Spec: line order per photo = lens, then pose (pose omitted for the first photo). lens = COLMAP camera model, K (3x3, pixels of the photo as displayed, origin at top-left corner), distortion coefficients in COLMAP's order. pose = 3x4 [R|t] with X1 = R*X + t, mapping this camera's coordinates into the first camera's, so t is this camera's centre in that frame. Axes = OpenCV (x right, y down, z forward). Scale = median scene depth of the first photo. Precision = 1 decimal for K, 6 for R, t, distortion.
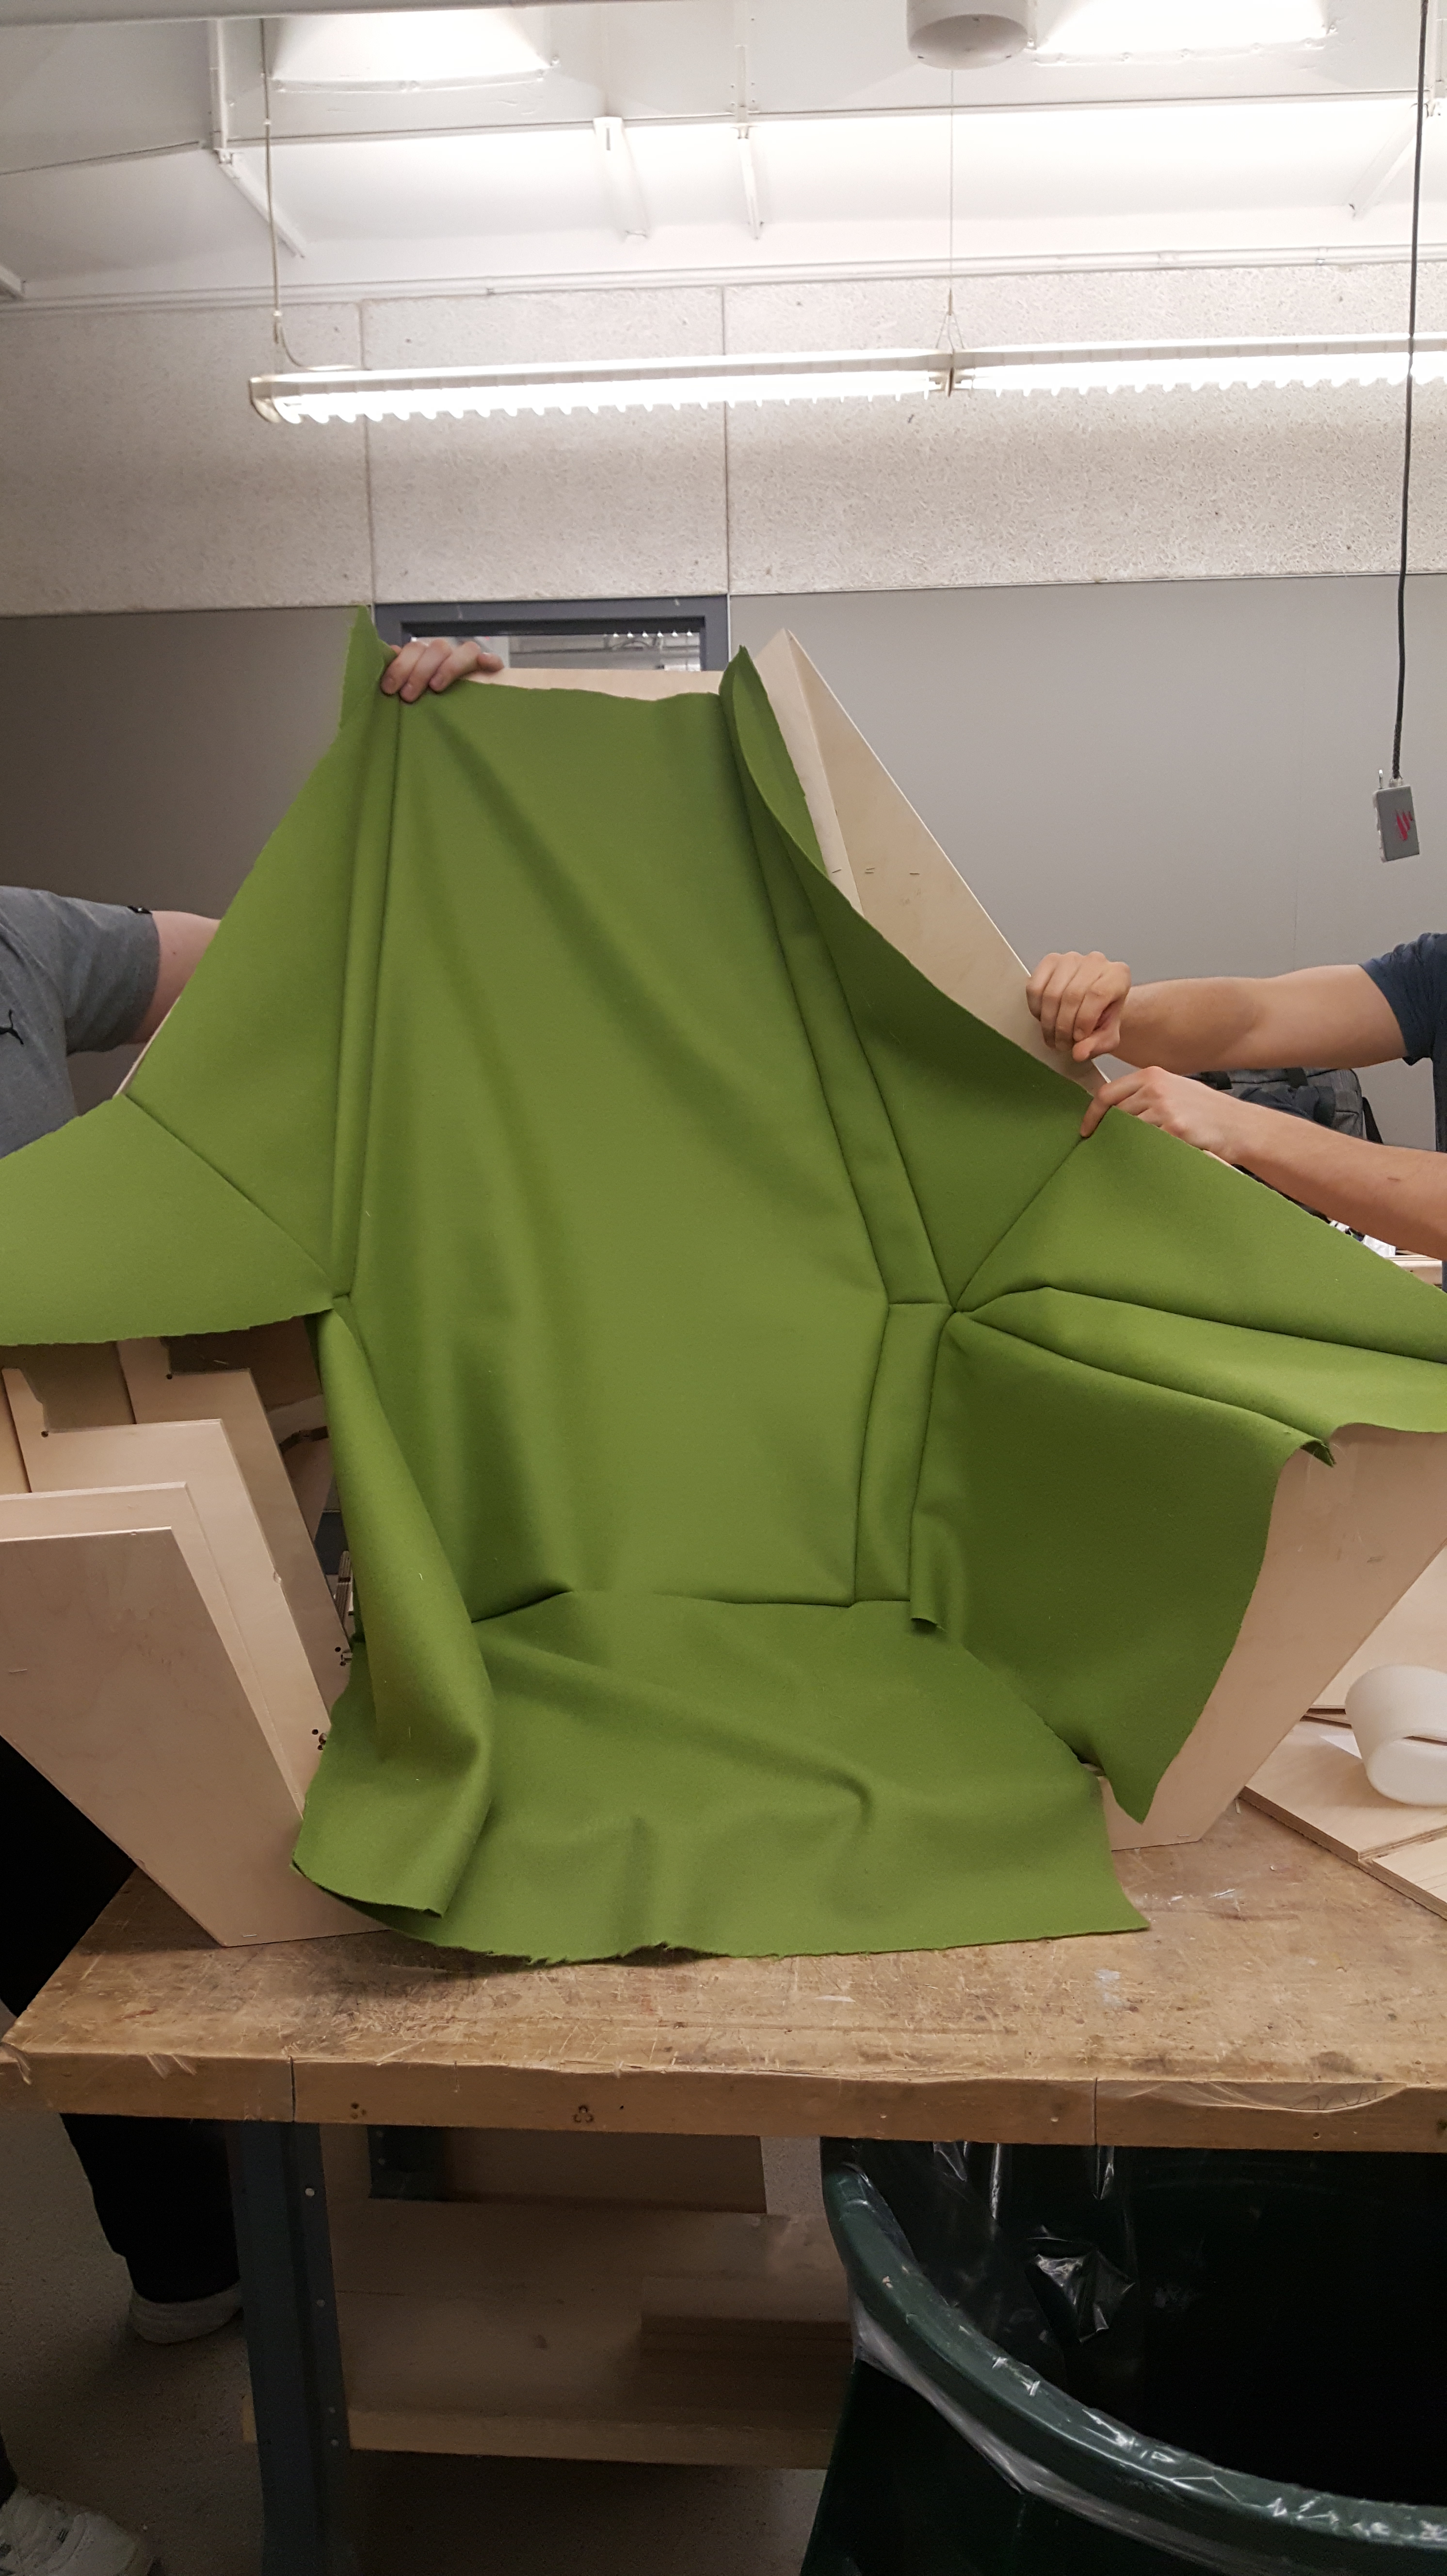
lens RADIAL K [[2043.5, 0, 614.5], [0, 2043.5, 1288.9], [0, 0, 1]] dist [0.041940, -0.146345]
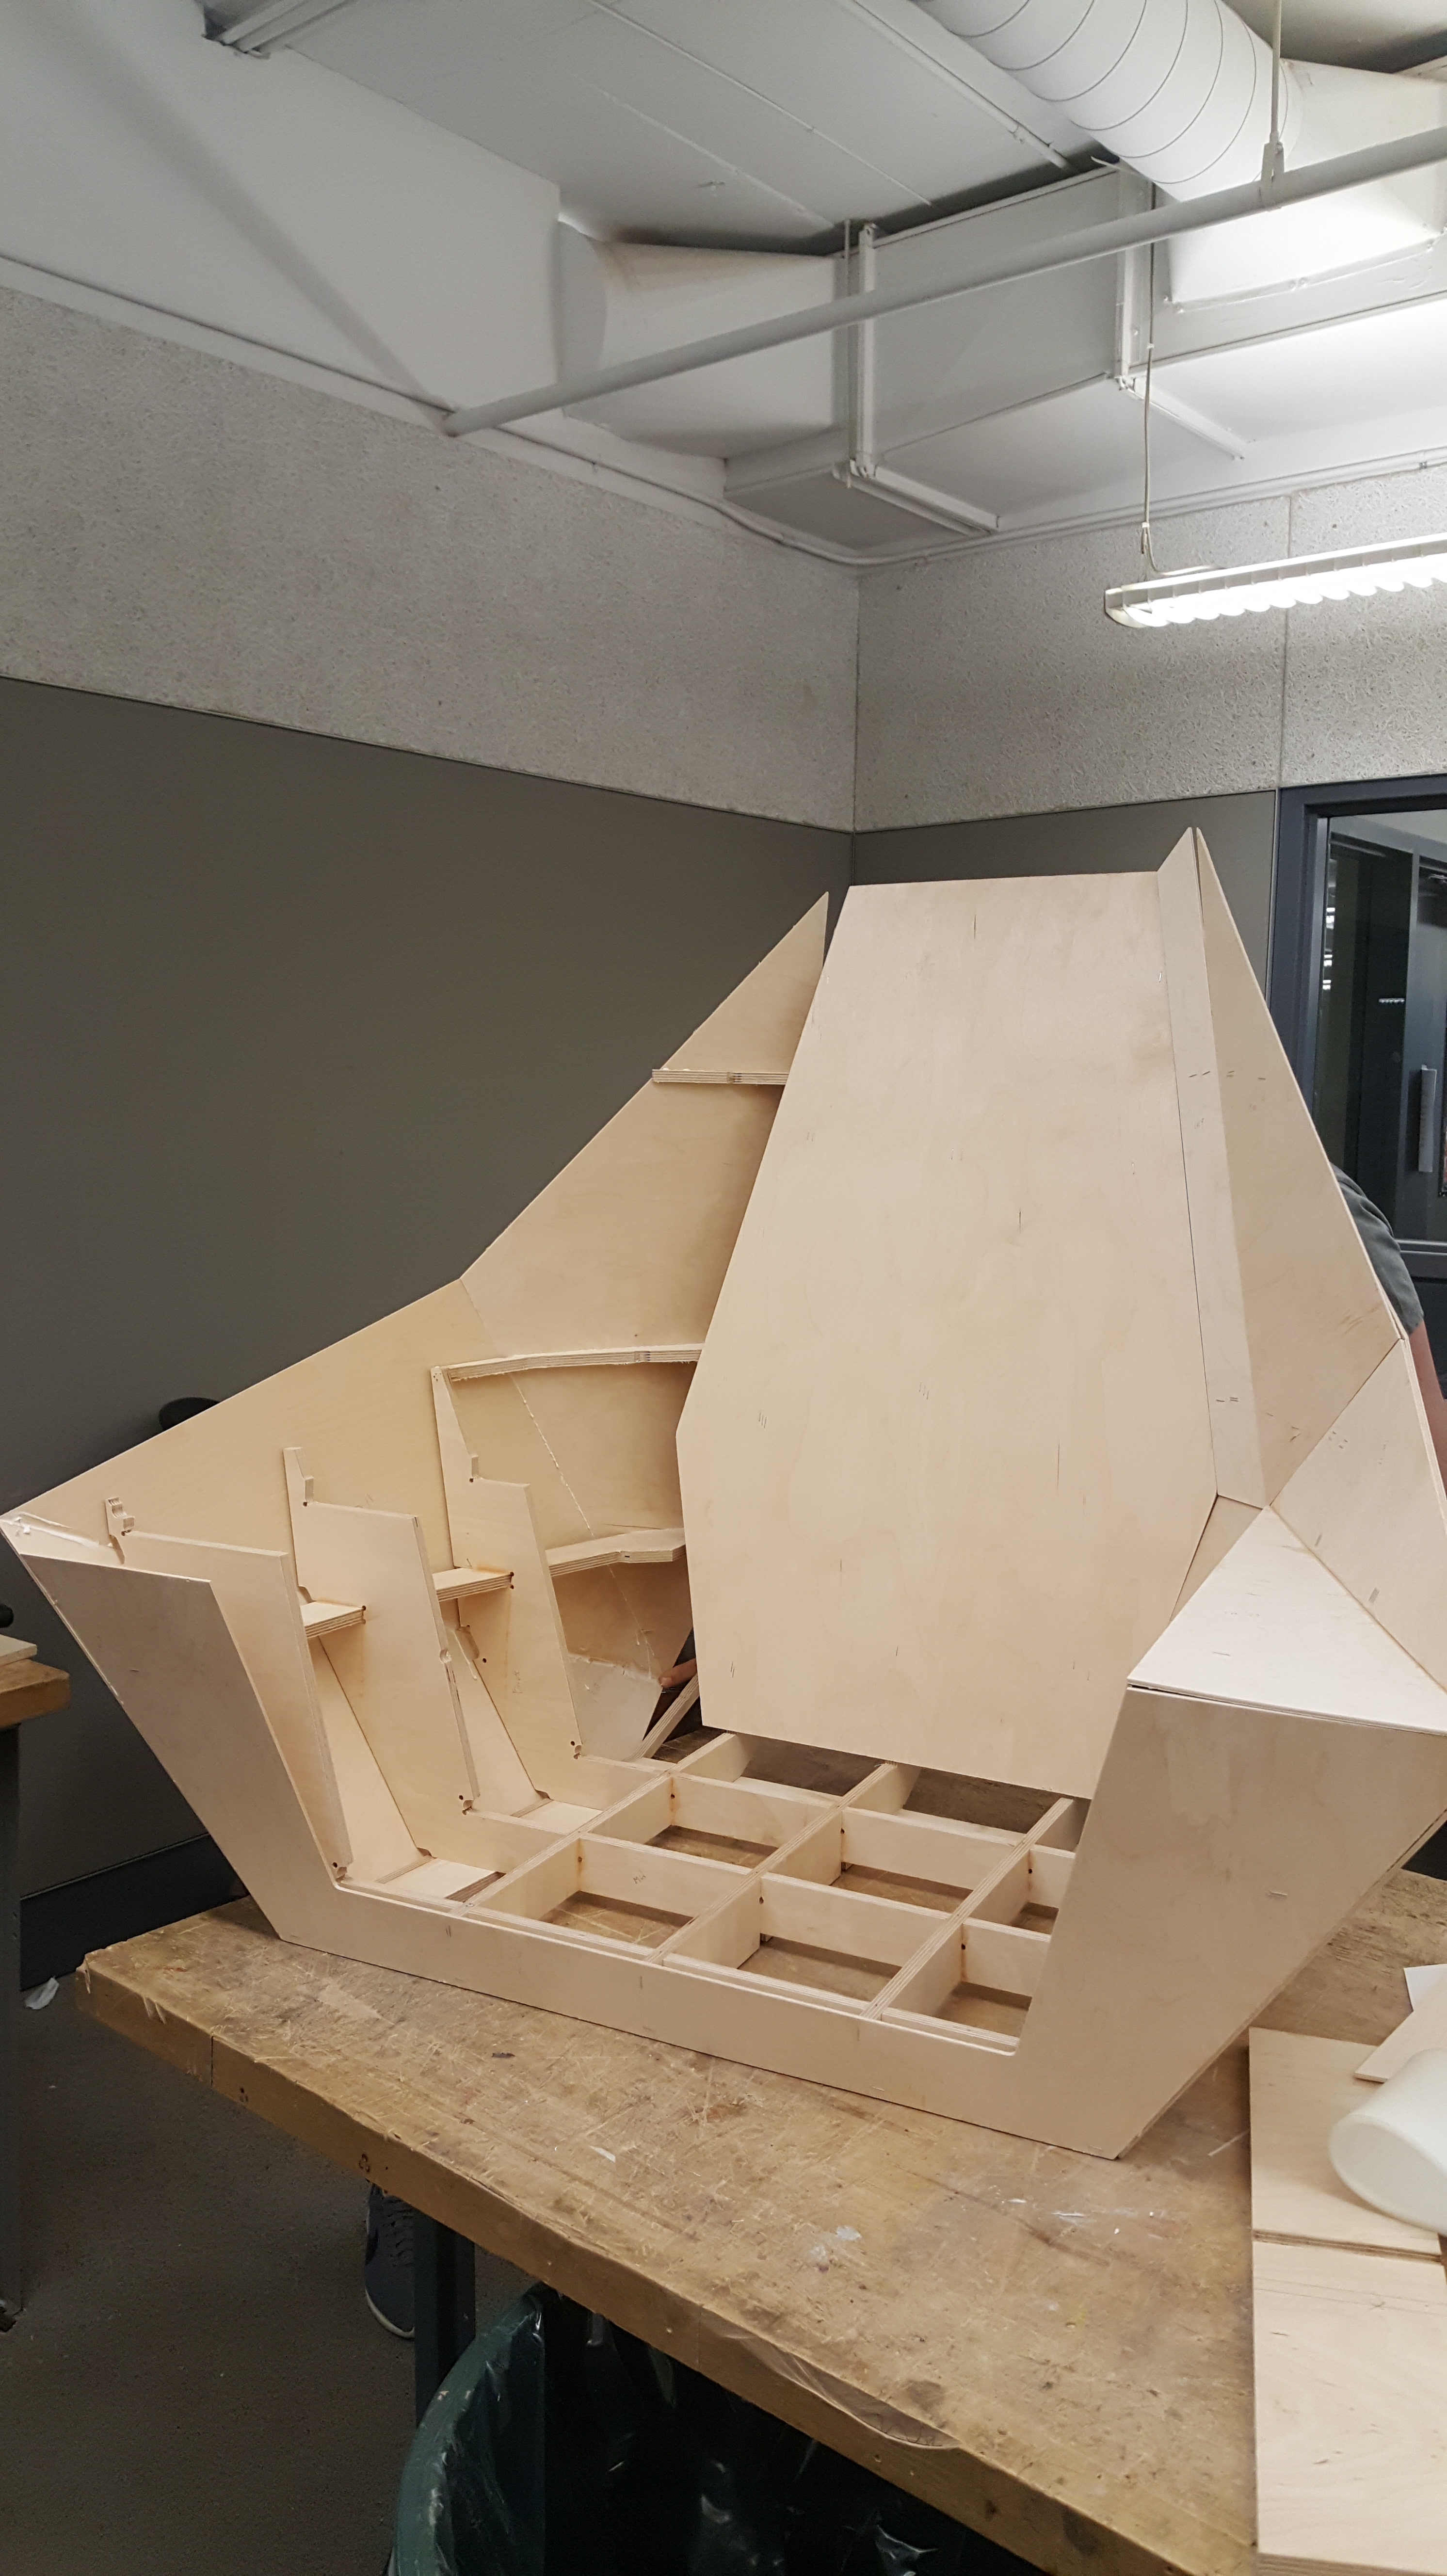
lens RADIAL K [[2043.5, 0, 614.5], [0, 2043.5, 1288.9], [0, 0, 1]] dist [0.041940, -0.146345]
pose [[0.772972, 0.088409, -0.628250, 0.316836], [-0.137192, 0.990106, -0.029465, -0.024789], [0.619429, 0.108967, 0.777453, 0.065724]]
